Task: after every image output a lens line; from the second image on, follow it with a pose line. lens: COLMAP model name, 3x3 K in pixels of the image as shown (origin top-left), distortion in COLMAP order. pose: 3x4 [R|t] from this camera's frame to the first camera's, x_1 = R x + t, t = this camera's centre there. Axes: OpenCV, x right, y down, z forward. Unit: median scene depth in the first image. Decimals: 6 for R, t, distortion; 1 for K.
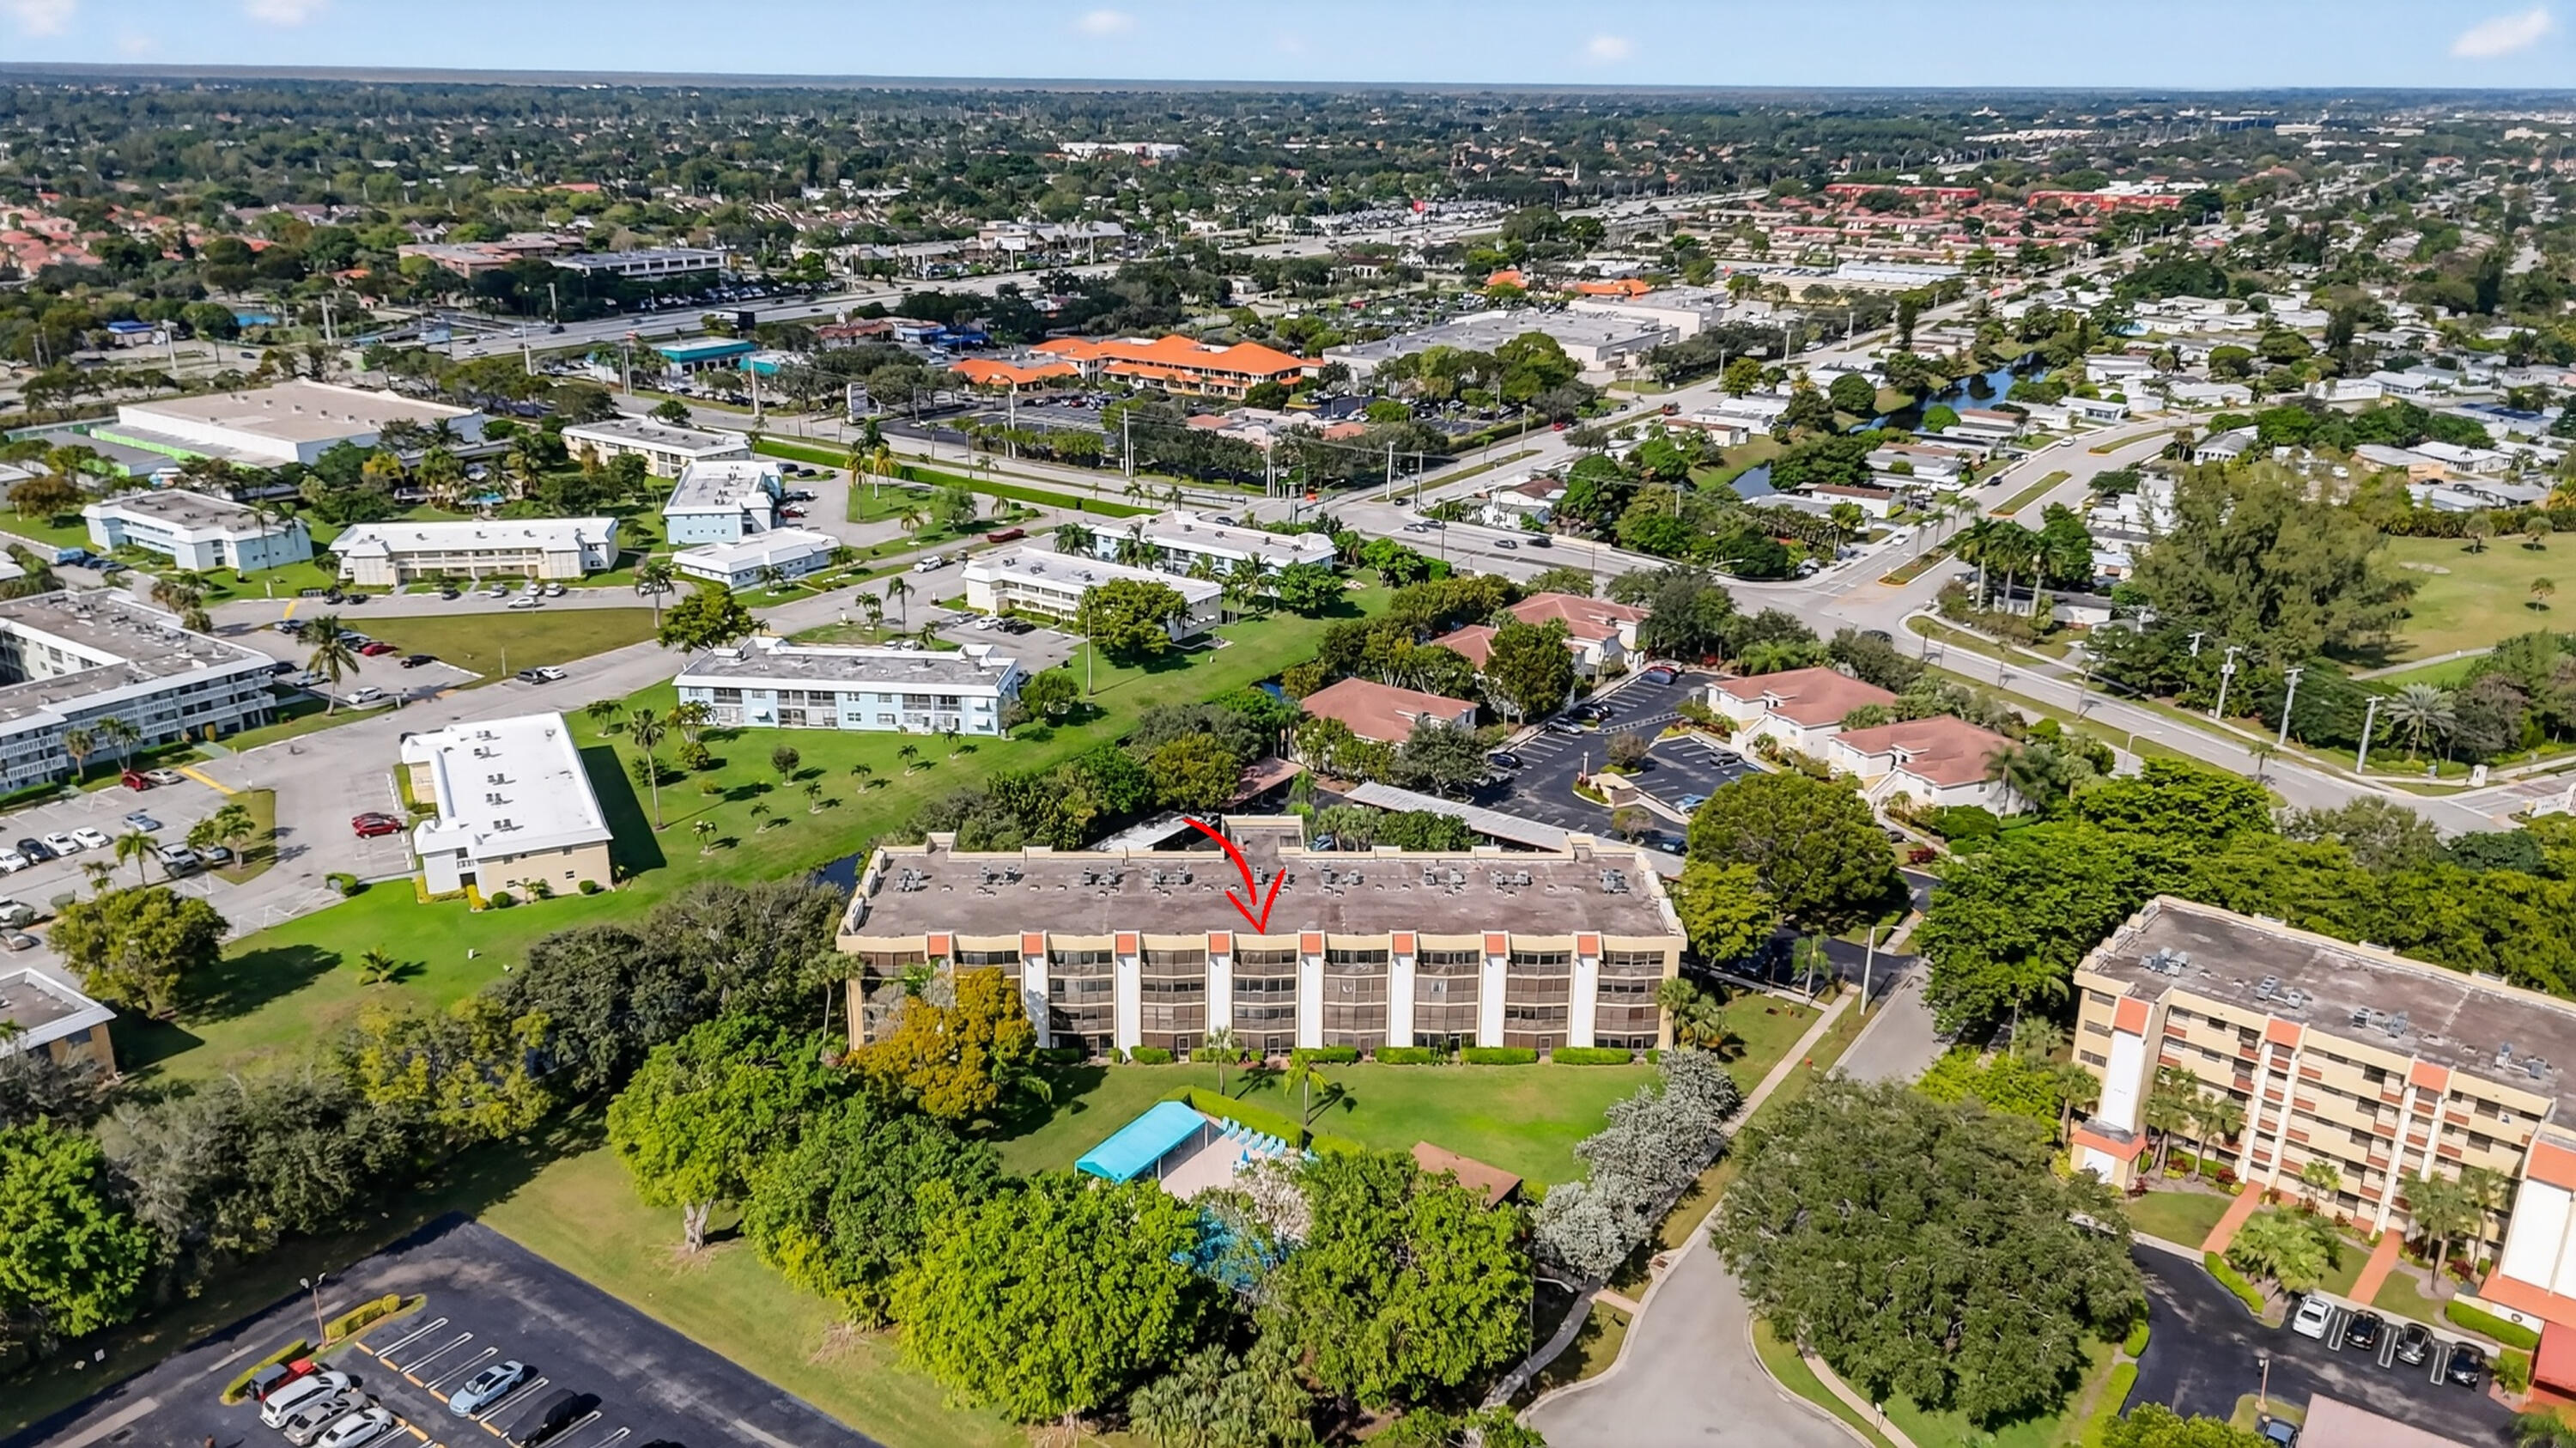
lens RADIAL K [[1908.9, 0, 1287.3], [0, 1908.9, 706.5], [0, 0, 1]] dist [0.174853, -0.343728]
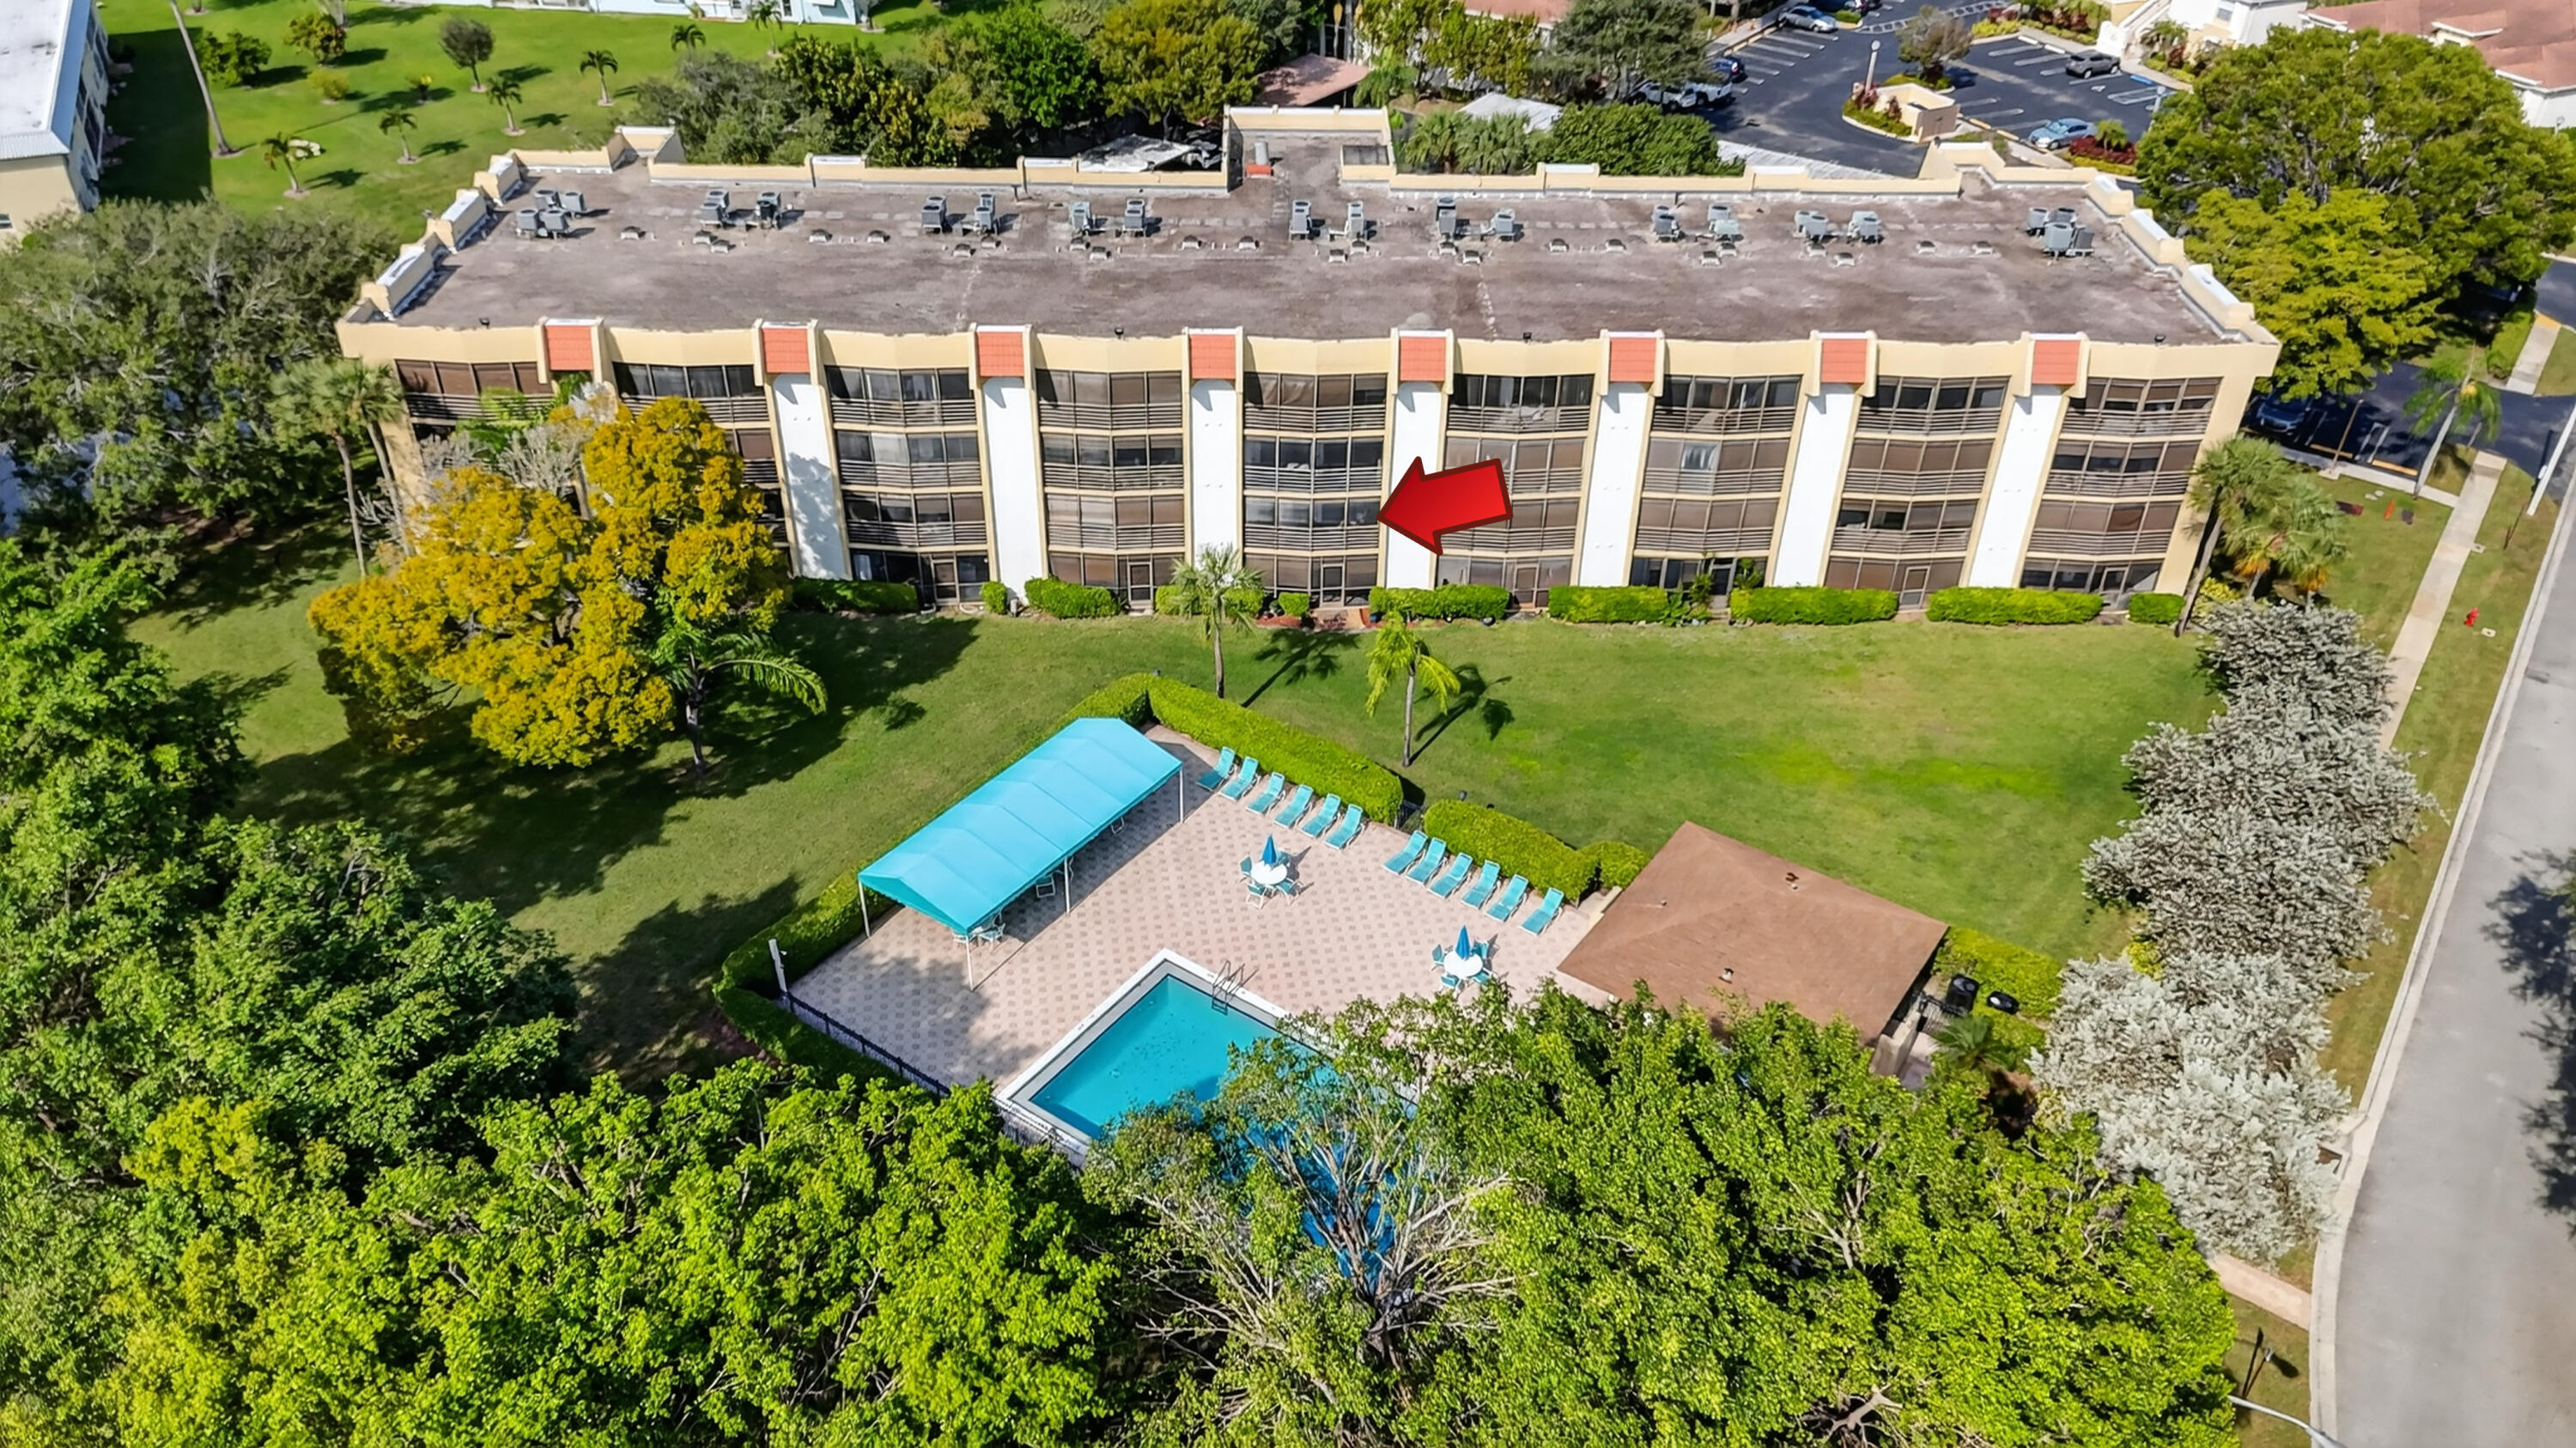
lens RADIAL K [[1908.9, 0, 1287.3], [0, 1908.9, 706.5], [0, 0, 1]] dist [0.174853, -0.343728]
pose [[0.999887, 0.011271, -0.009962, -0.012879], [-0.008128, 0.962075, 0.272664, 0.078892], [0.012657, -0.272552, 0.962058, 0.543878]]
